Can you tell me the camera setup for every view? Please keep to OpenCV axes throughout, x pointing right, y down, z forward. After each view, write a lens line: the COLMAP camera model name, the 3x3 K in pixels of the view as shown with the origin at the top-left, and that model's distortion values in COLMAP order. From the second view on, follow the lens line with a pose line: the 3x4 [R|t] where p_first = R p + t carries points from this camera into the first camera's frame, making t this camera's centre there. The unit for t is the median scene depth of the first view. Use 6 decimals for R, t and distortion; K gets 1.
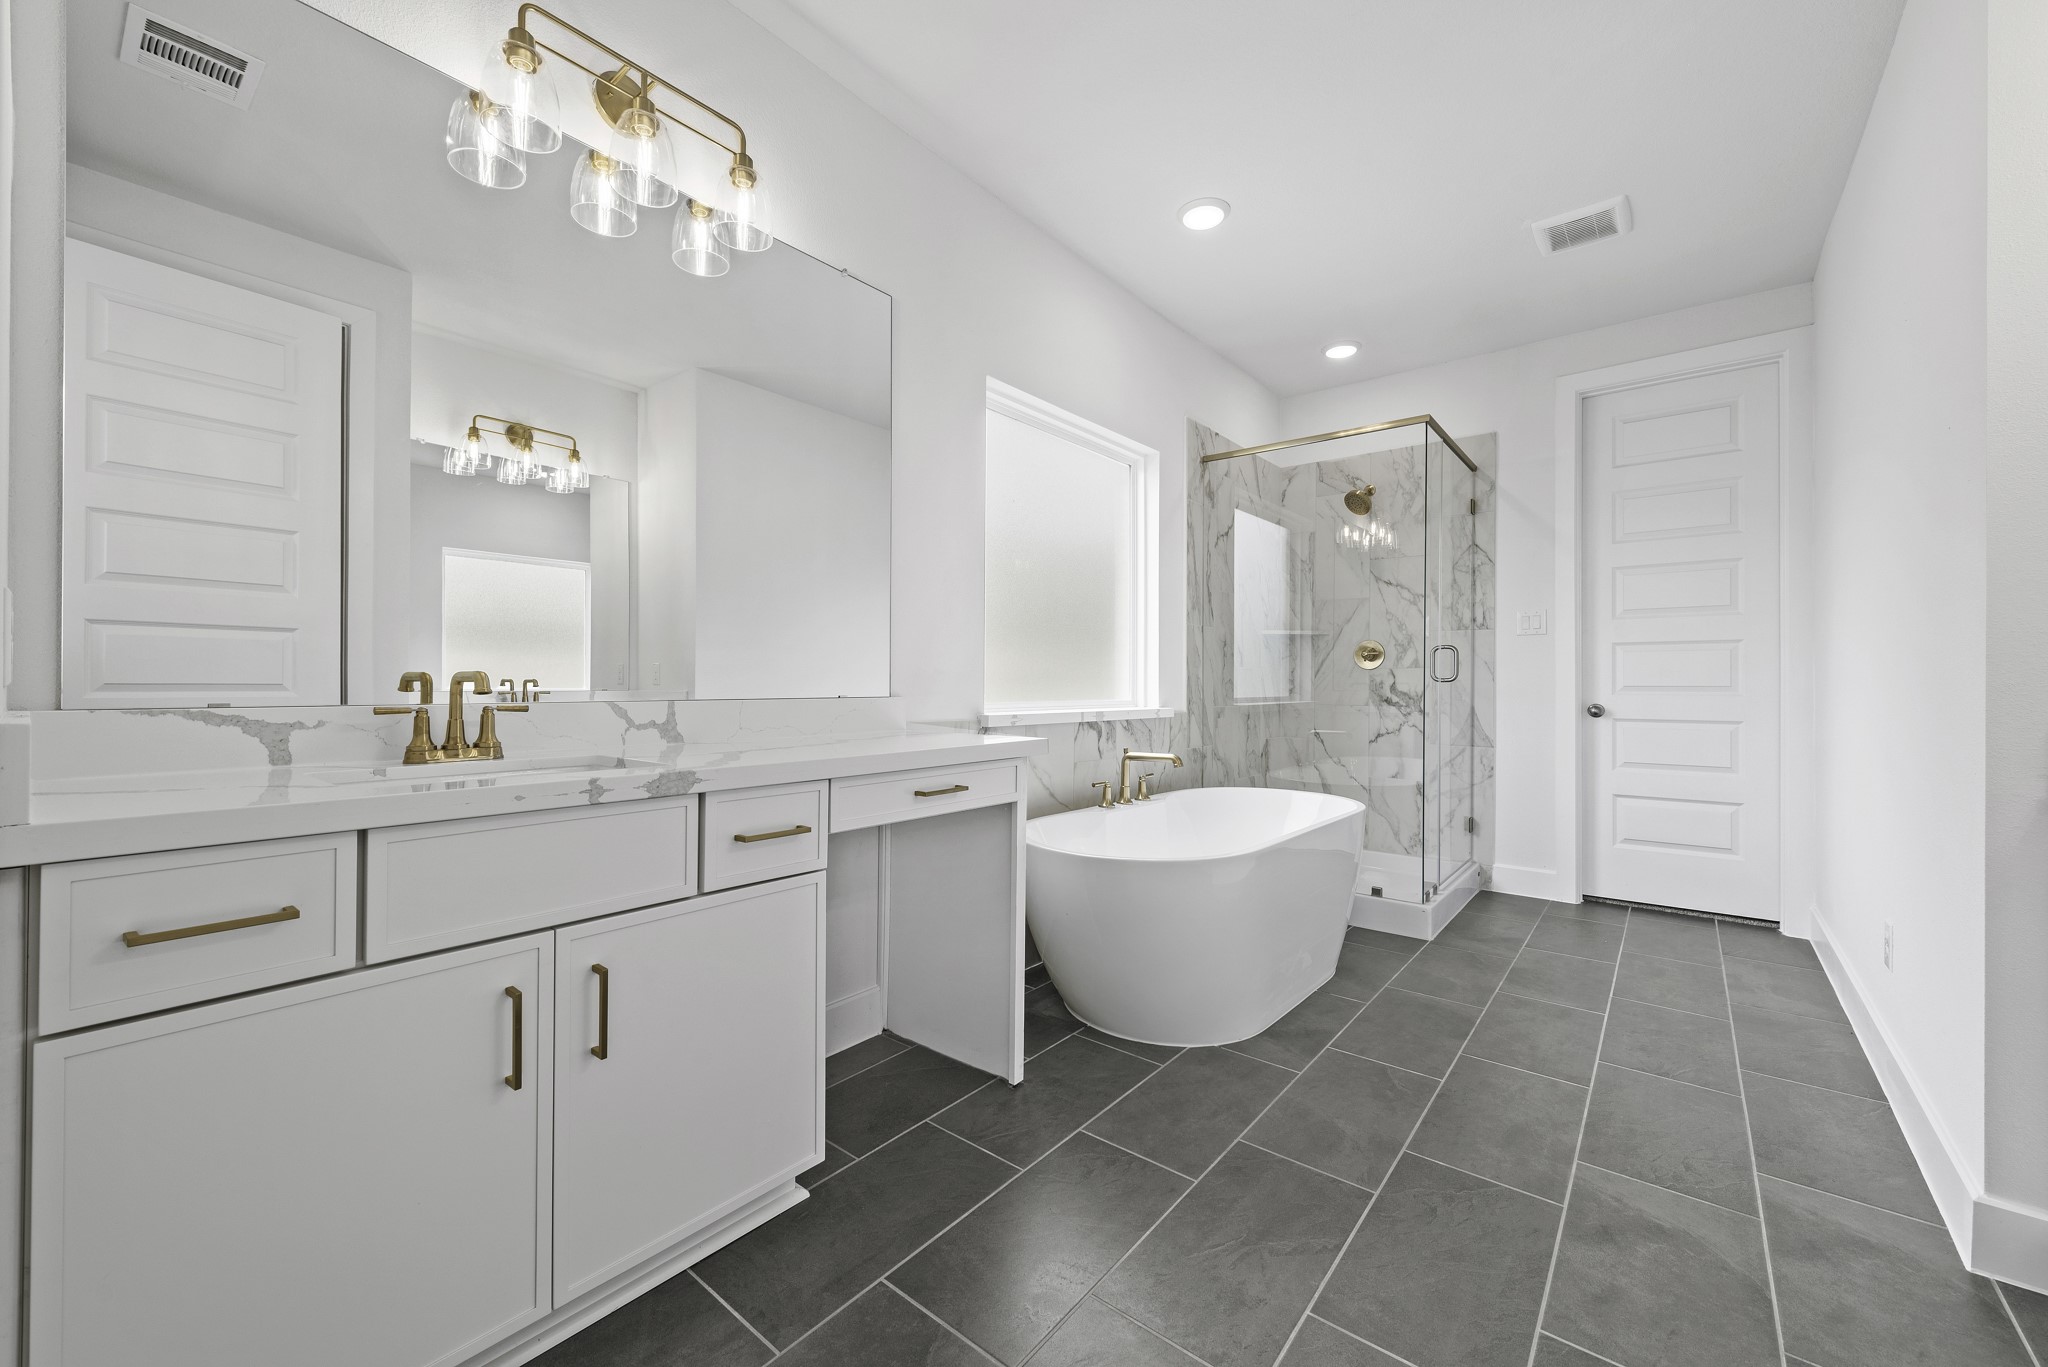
lens RADIAL K [[796.1, 0, 1020.9], [0, 796.1, 674.0], [0, 0, 1]] dist [0.008977, -0.002947]
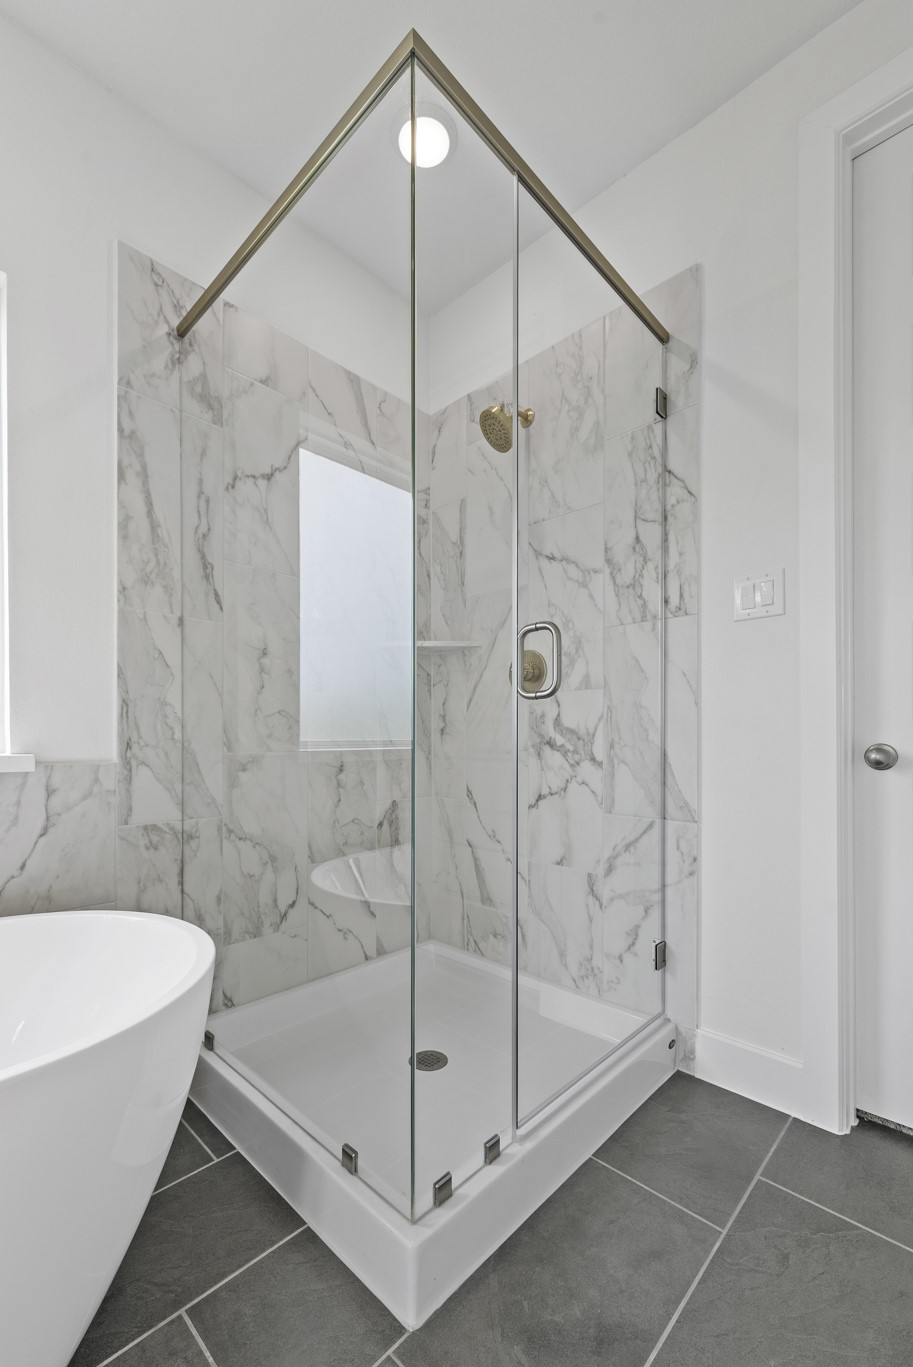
lens RADIAL K [[577.4, 0, 454.7], [0, 577.4, 735.8], [0, 0, 1]] dist [0.007482, -0.000319]
pose [[0.996905, -0.006084, -0.078385, 0.450843], [0.006384, 0.999973, 0.003575, 0.027508], [0.078361, -0.004065, 0.996917, 0.573852]]
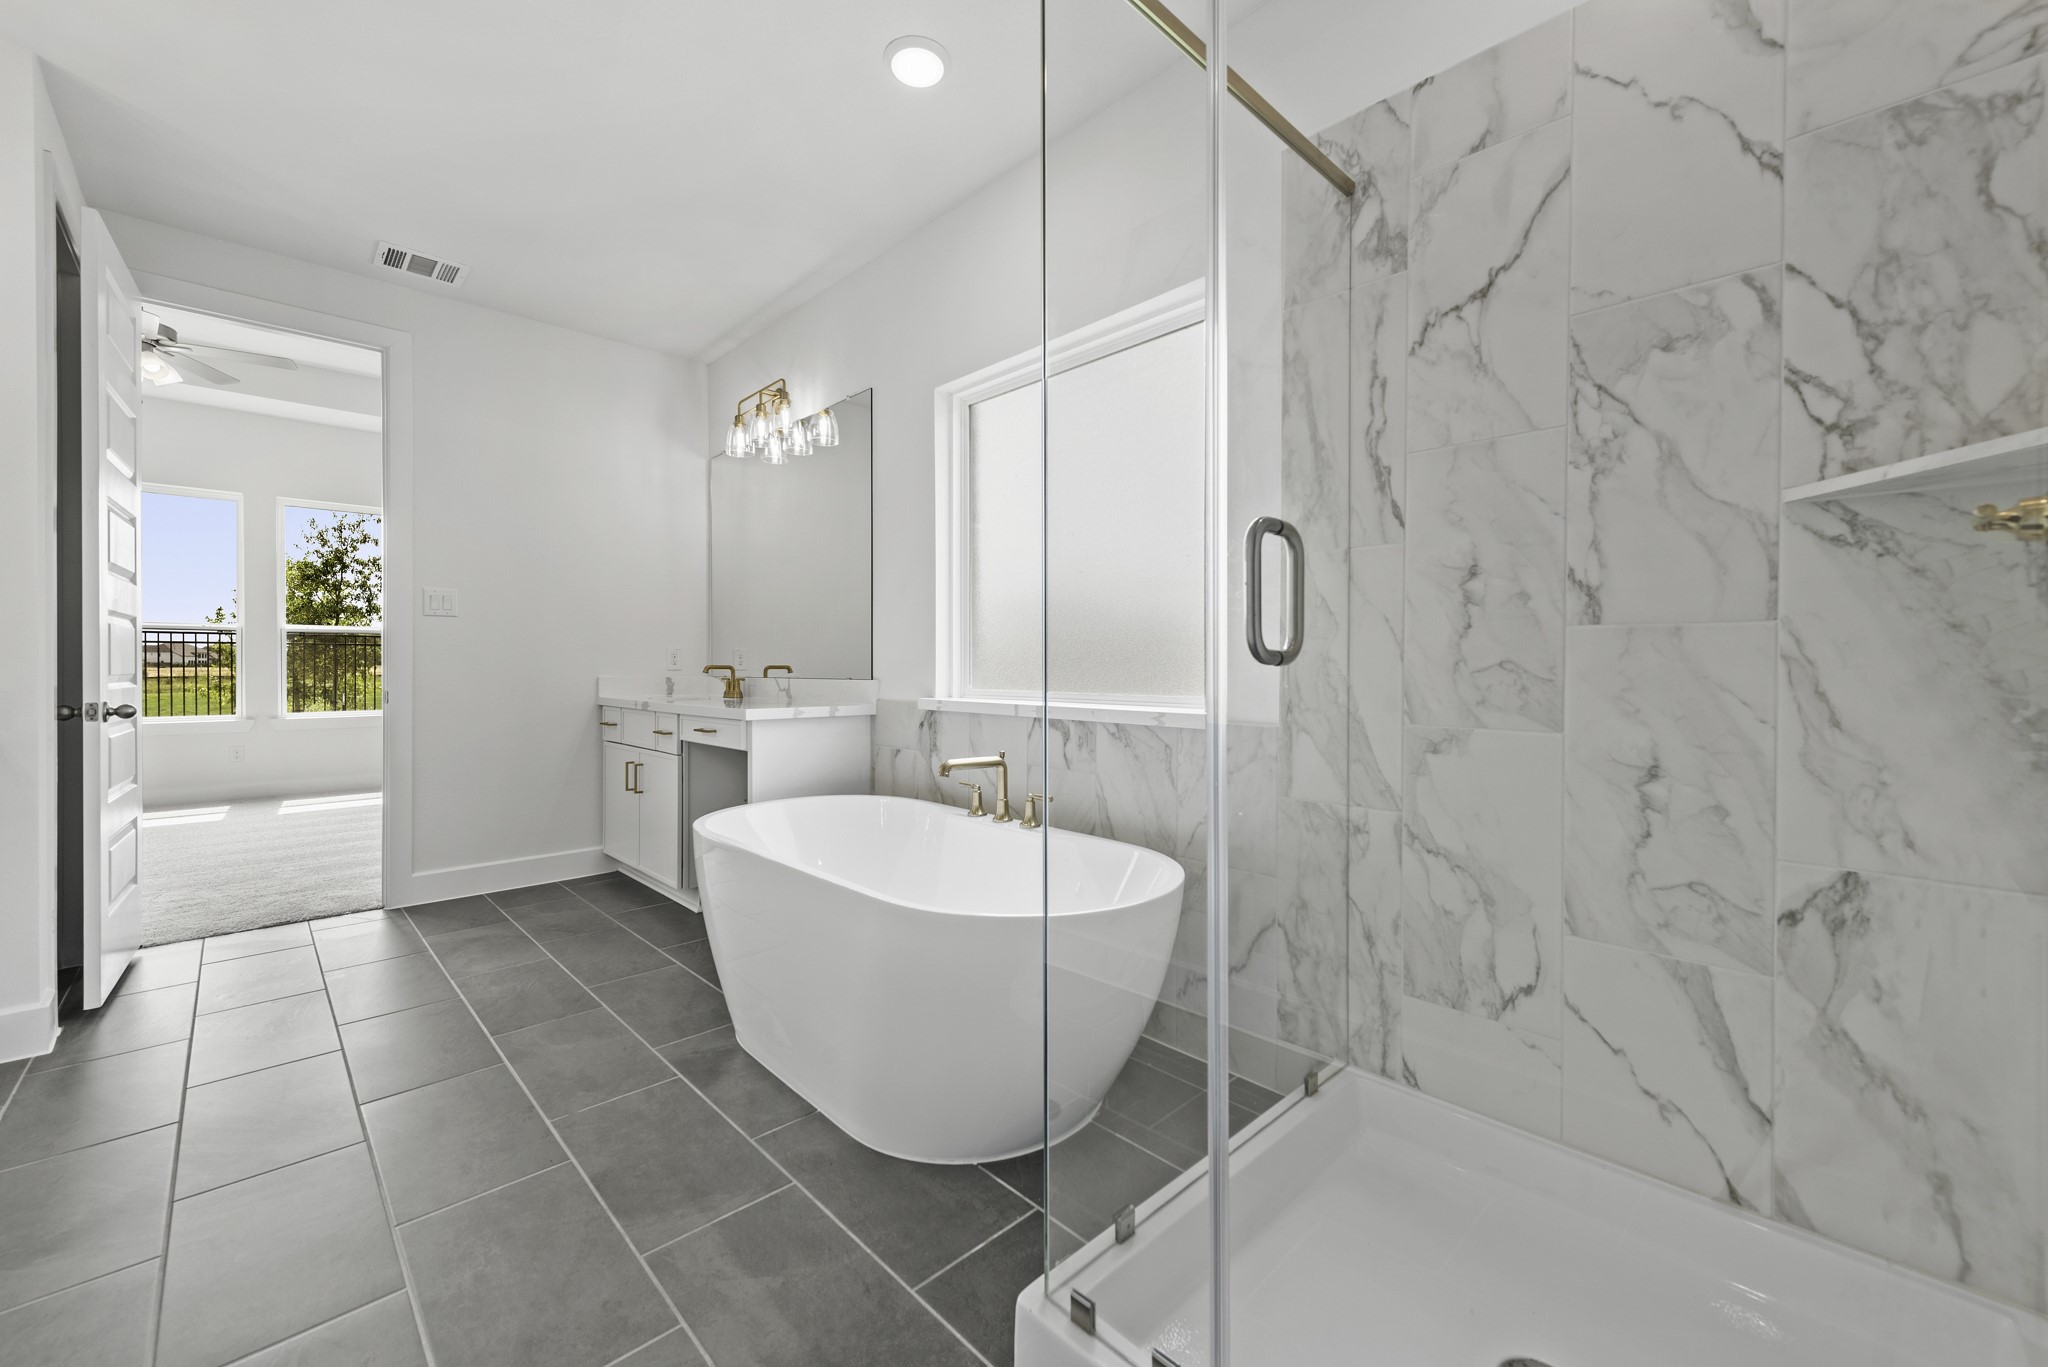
lens RADIAL K [[796.1, 0, 1022.3], [0, 796.1, 675.9], [0, 0, 1]] dist [0.008977, -0.002947]
pose [[-0.110093, -0.002787, -0.993917, 0.695241], [0.001508, 0.999994, -0.002971, 0.015523], [0.993920, -0.001826, -0.110088, 0.839191]]
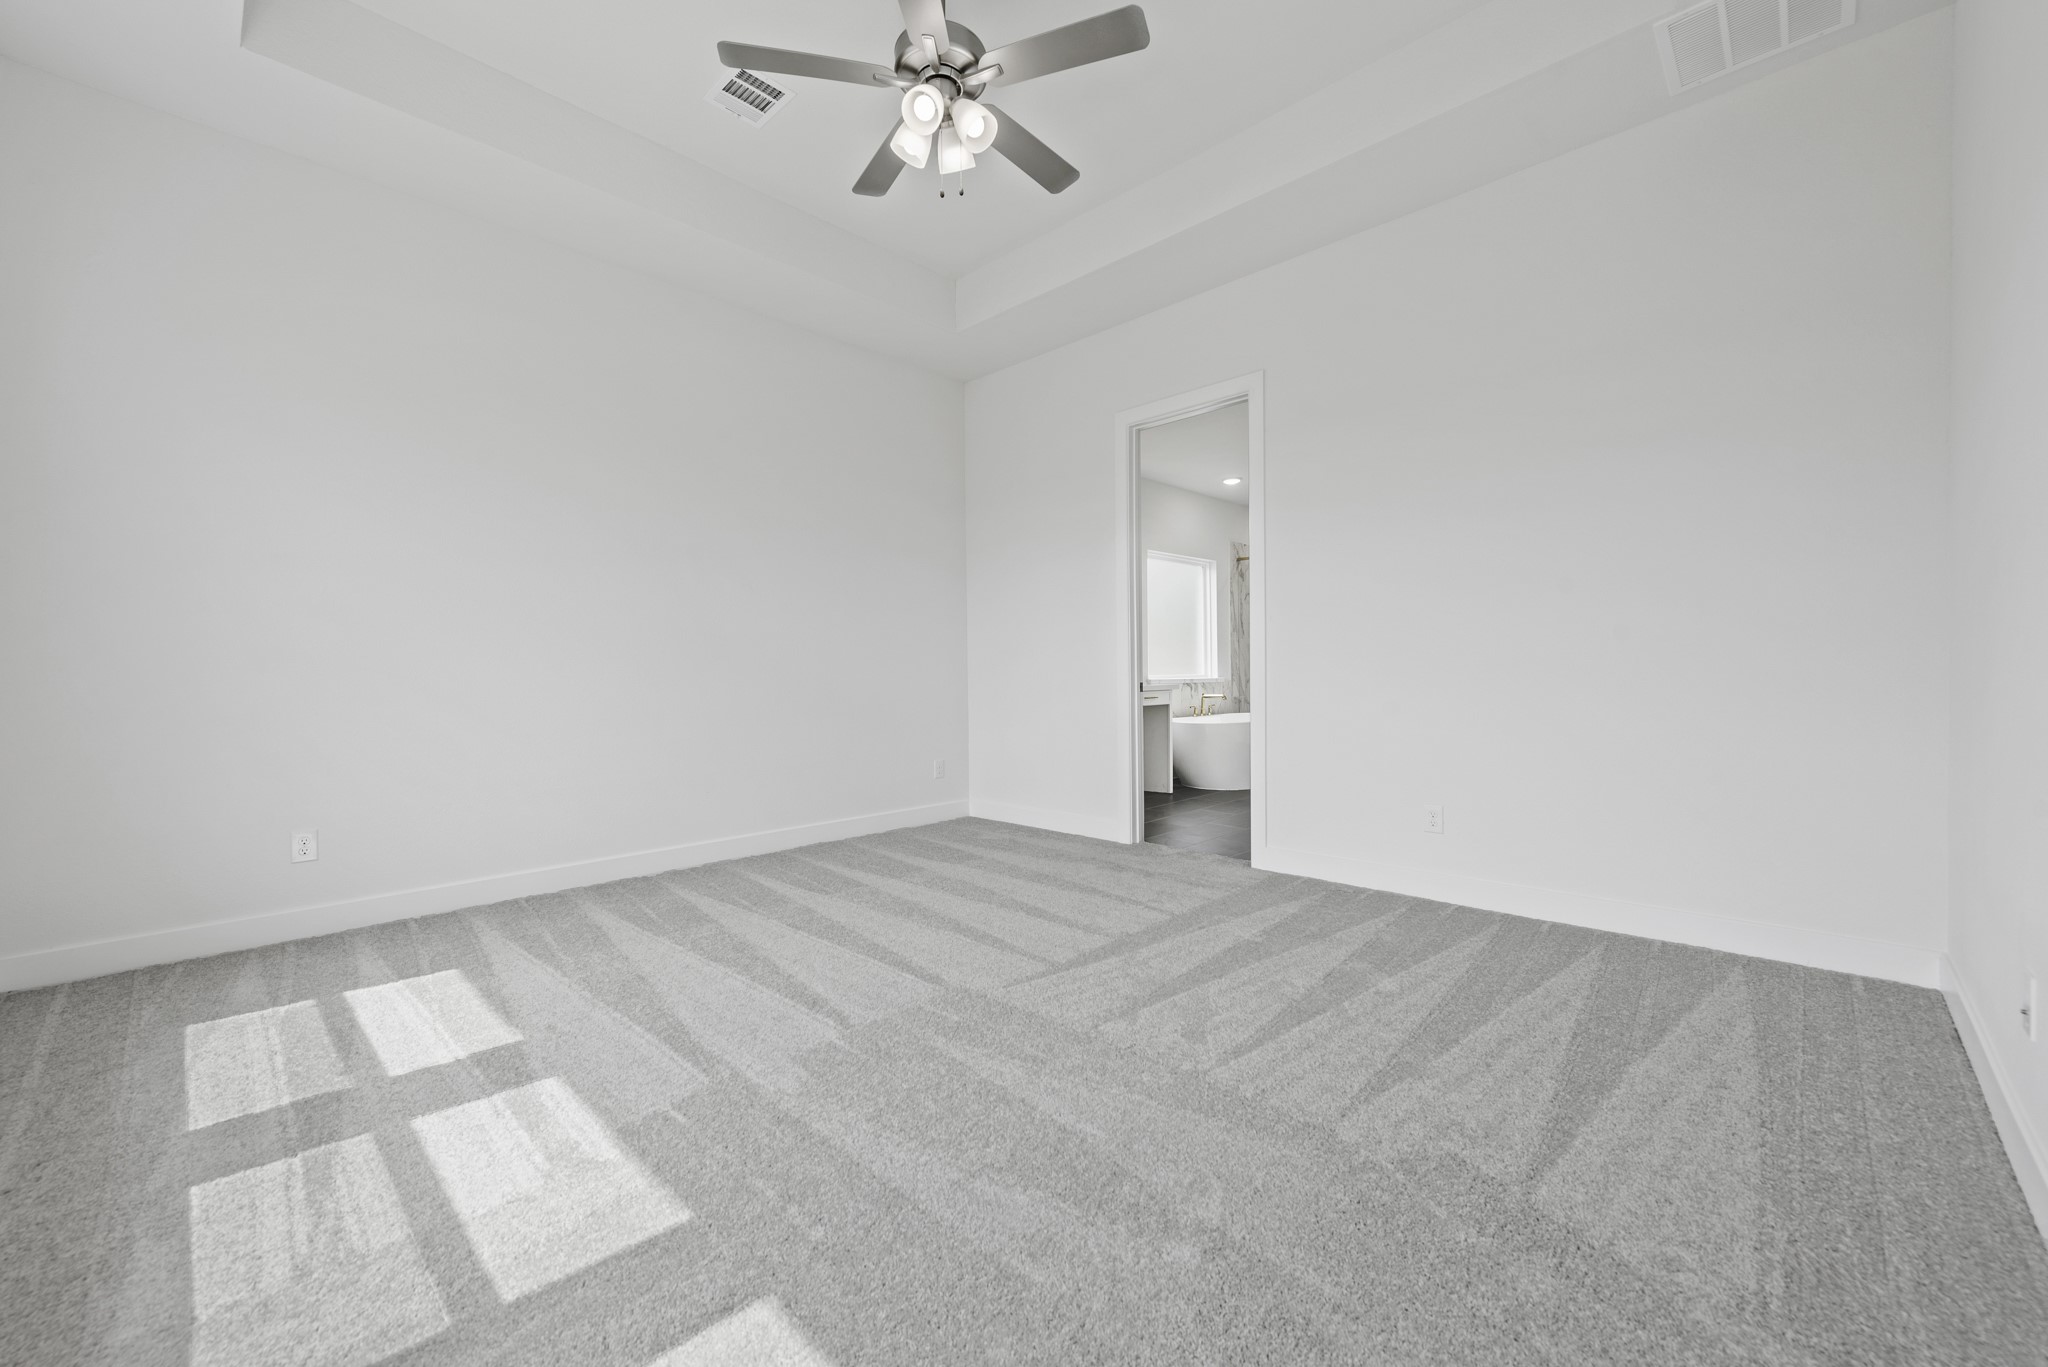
lens RADIAL K [[796.1, 0, 1023.0], [0, 796.1, 678.8], [0, 0, 1]] dist [0.008977, -0.002947]
pose [[0.997081, -0.014083, -0.075036, -0.174296], [0.014822, 0.999847, 0.009295, 0.016062], [0.074893, -0.010380, 0.997138, -1.088908]]
